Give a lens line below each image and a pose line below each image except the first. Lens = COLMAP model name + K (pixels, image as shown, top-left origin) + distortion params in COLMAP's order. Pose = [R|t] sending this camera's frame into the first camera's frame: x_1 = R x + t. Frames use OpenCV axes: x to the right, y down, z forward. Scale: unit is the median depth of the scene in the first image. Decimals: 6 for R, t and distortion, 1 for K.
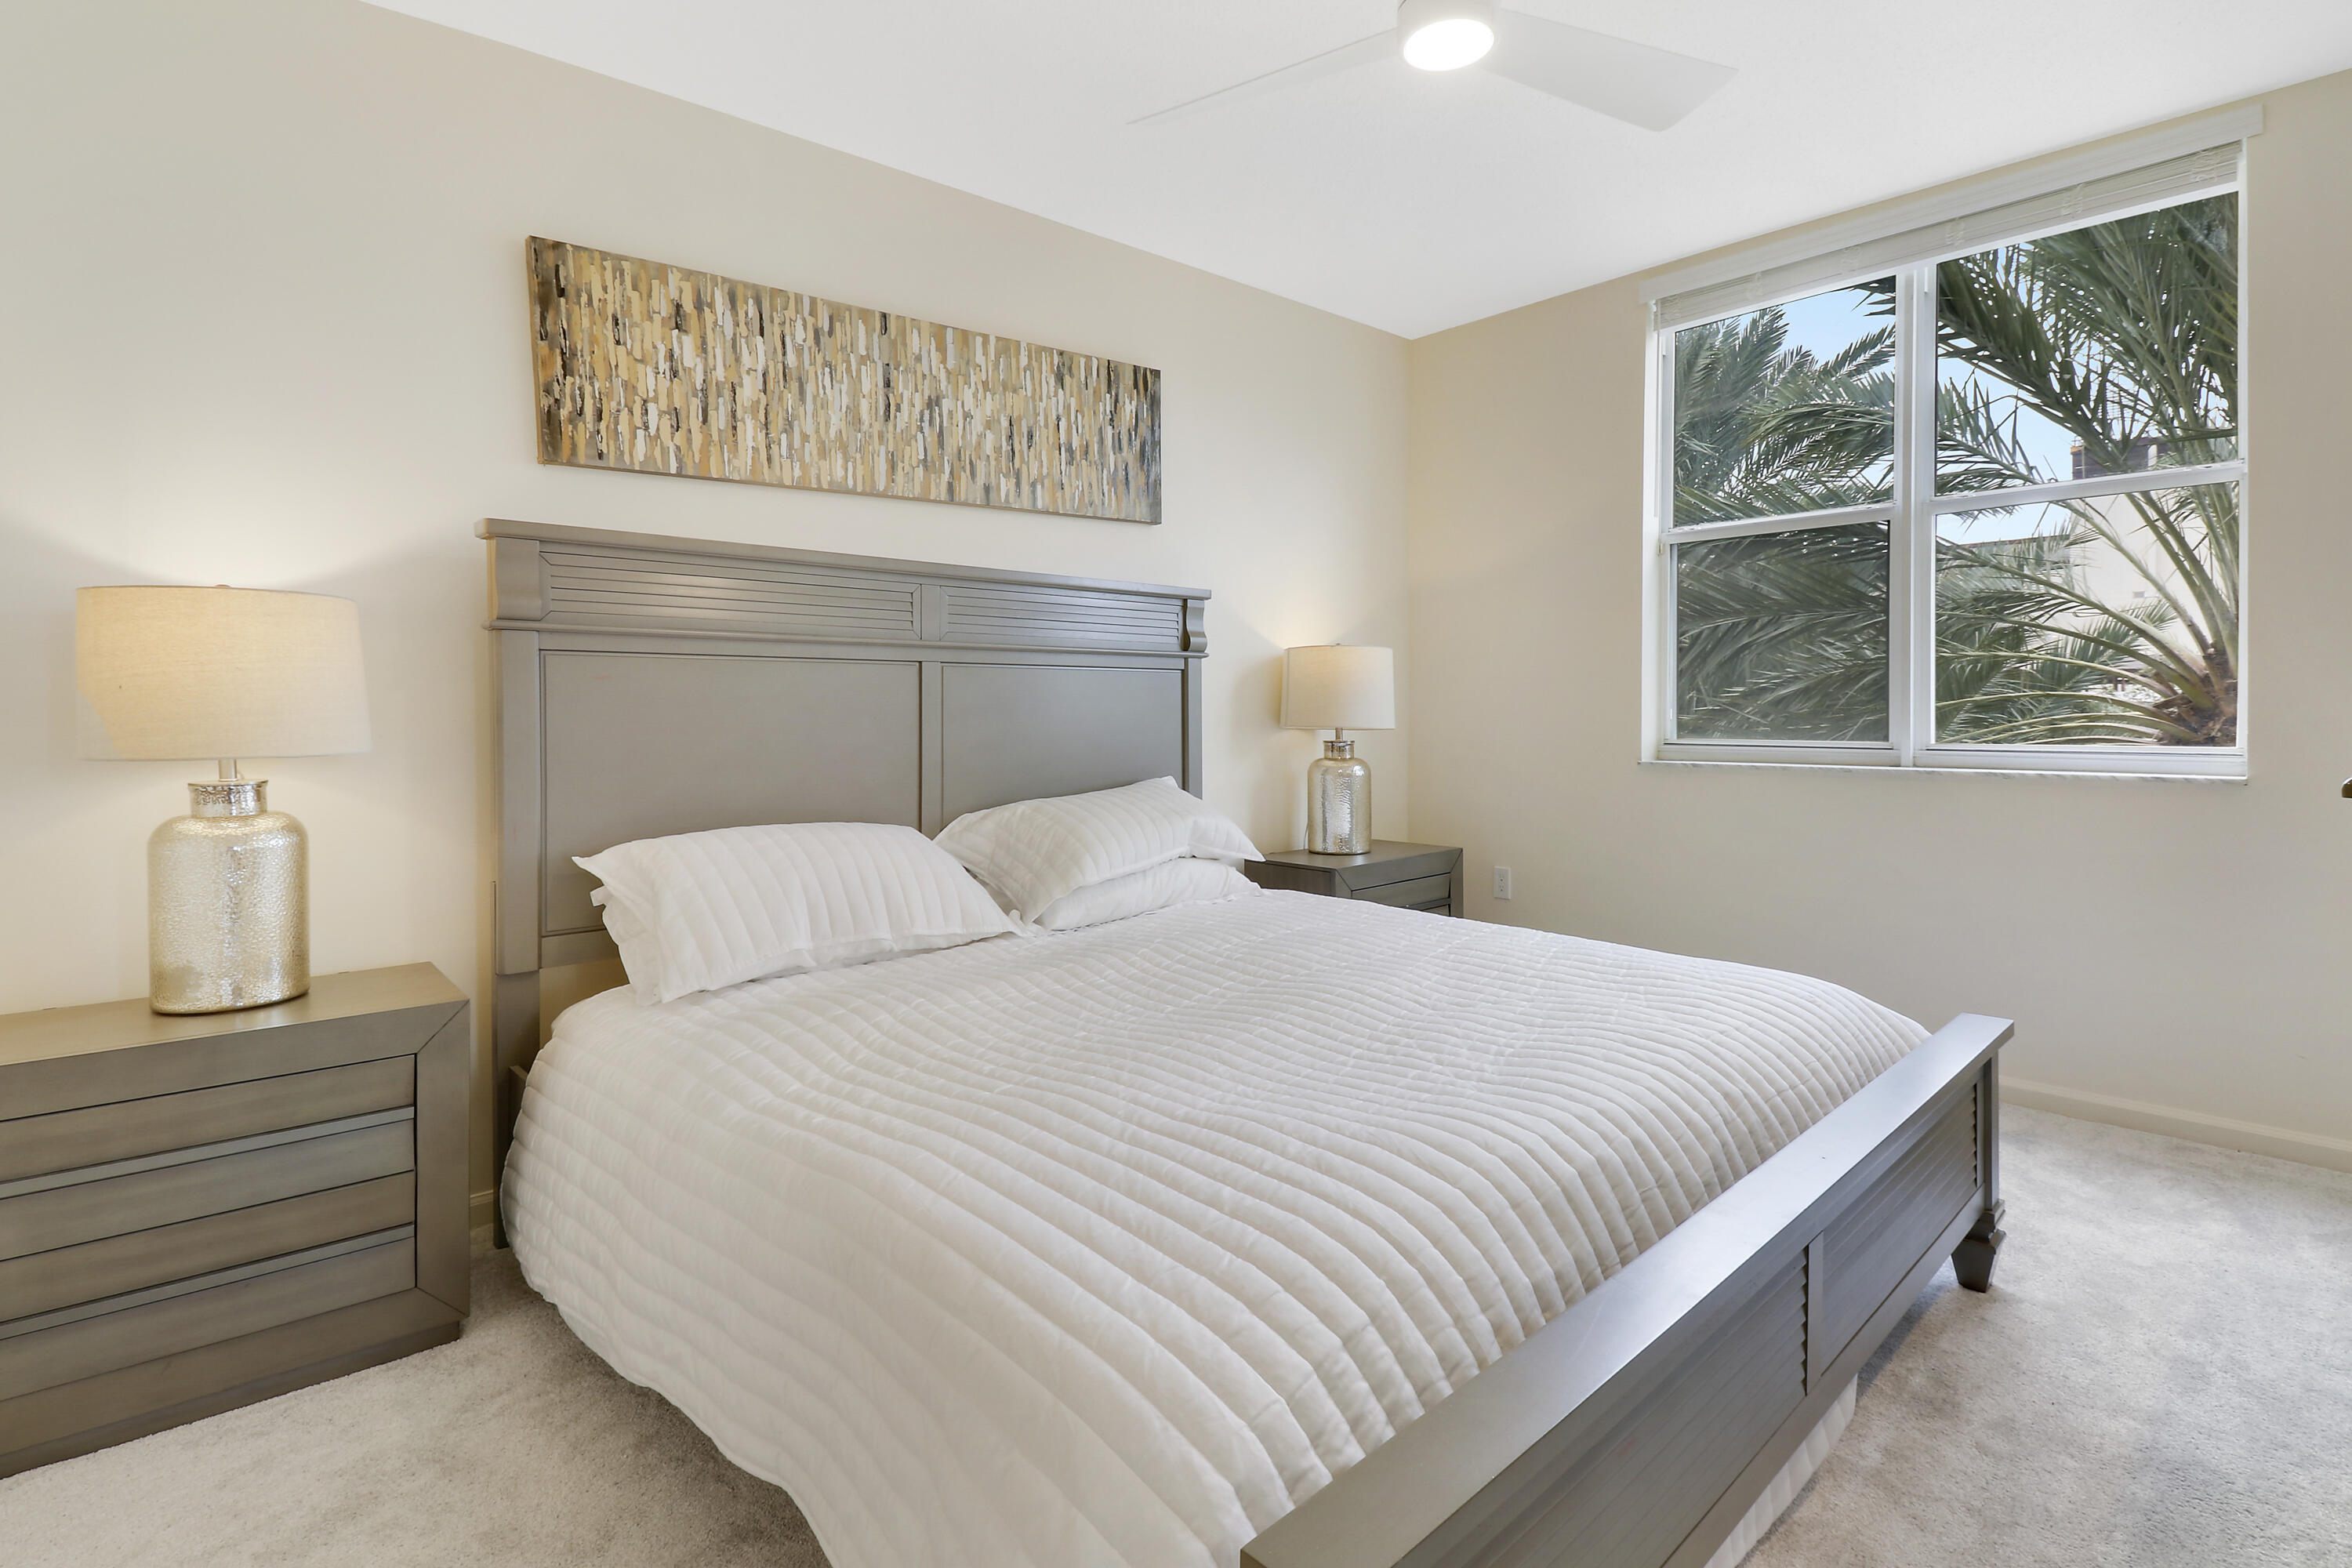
lens RADIAL K [[1109.6, 0, 1186.2], [0, 1109.6, 743.6], [0, 0, 1]] dist [0.027303, -0.030636]
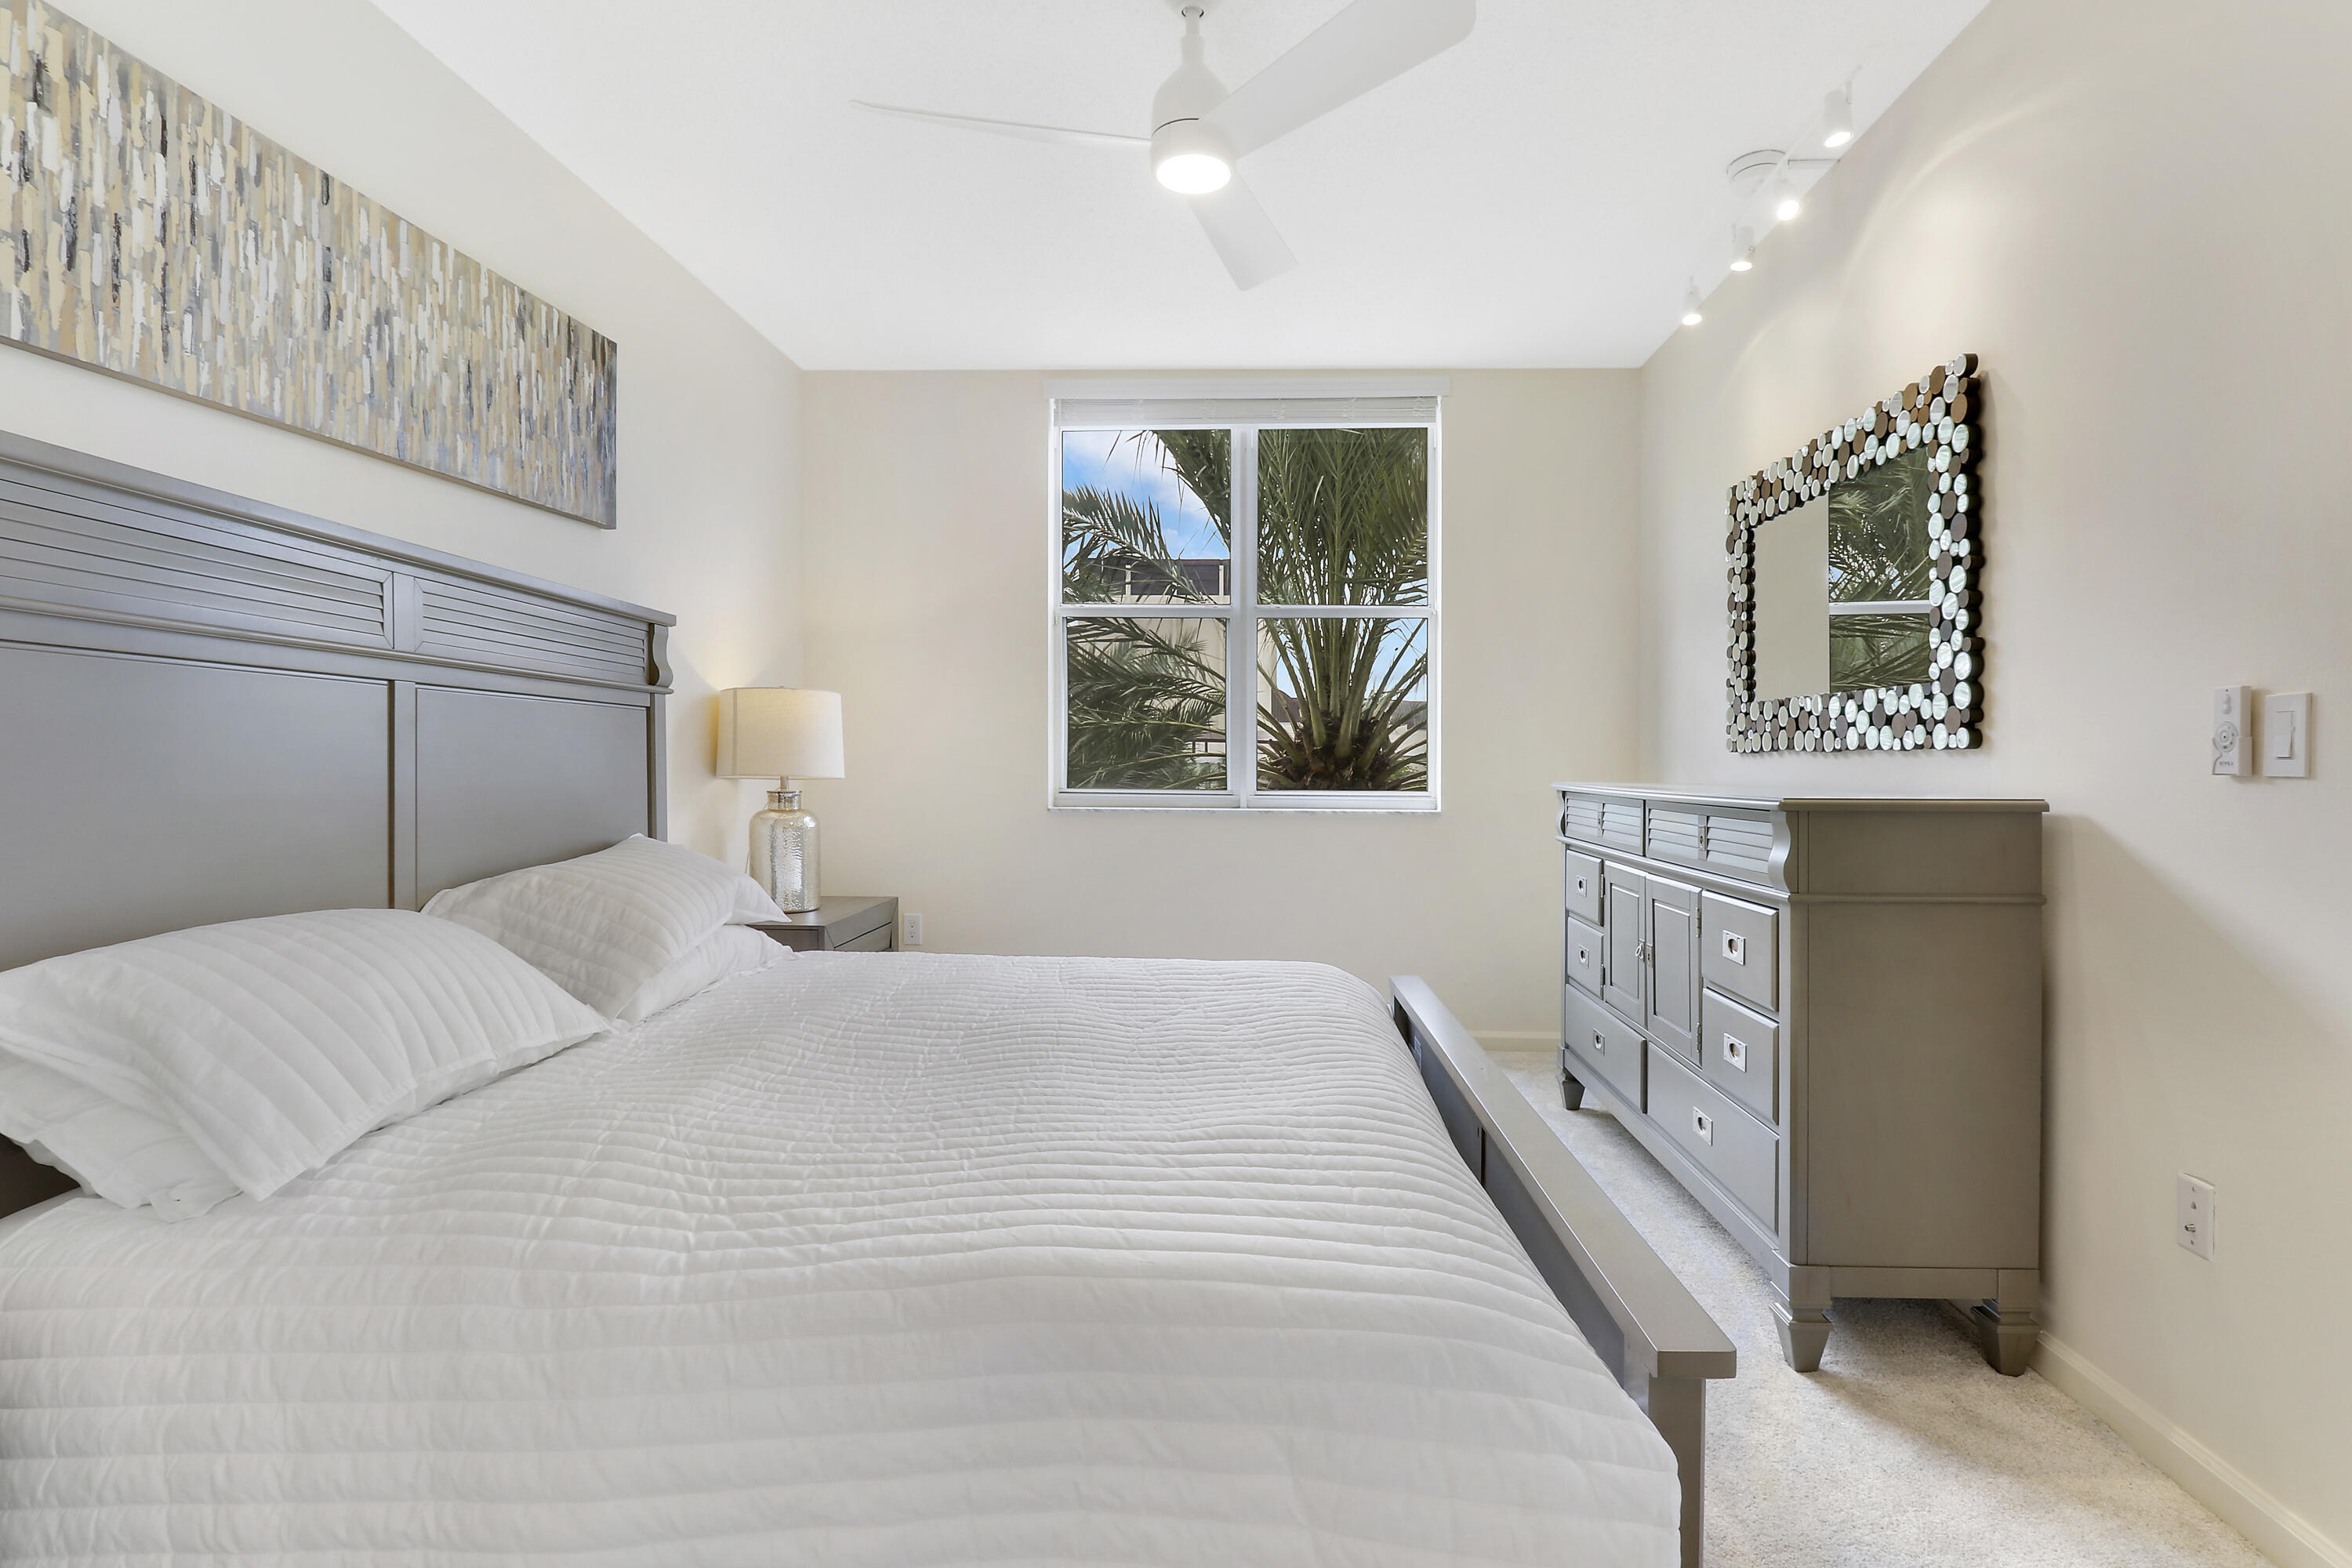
lens RADIAL K [[1141.7, 0, 1183.9], [0, 1141.7, 811.5], [0, 0, 1]] dist [0.000345, -0.009579]
pose [[0.697599, -0.016551, 0.716297, -0.409548], [0.006936, 0.999842, 0.016348, 0.002032], [-0.716455, -0.006436, 0.697604, 0.123939]]
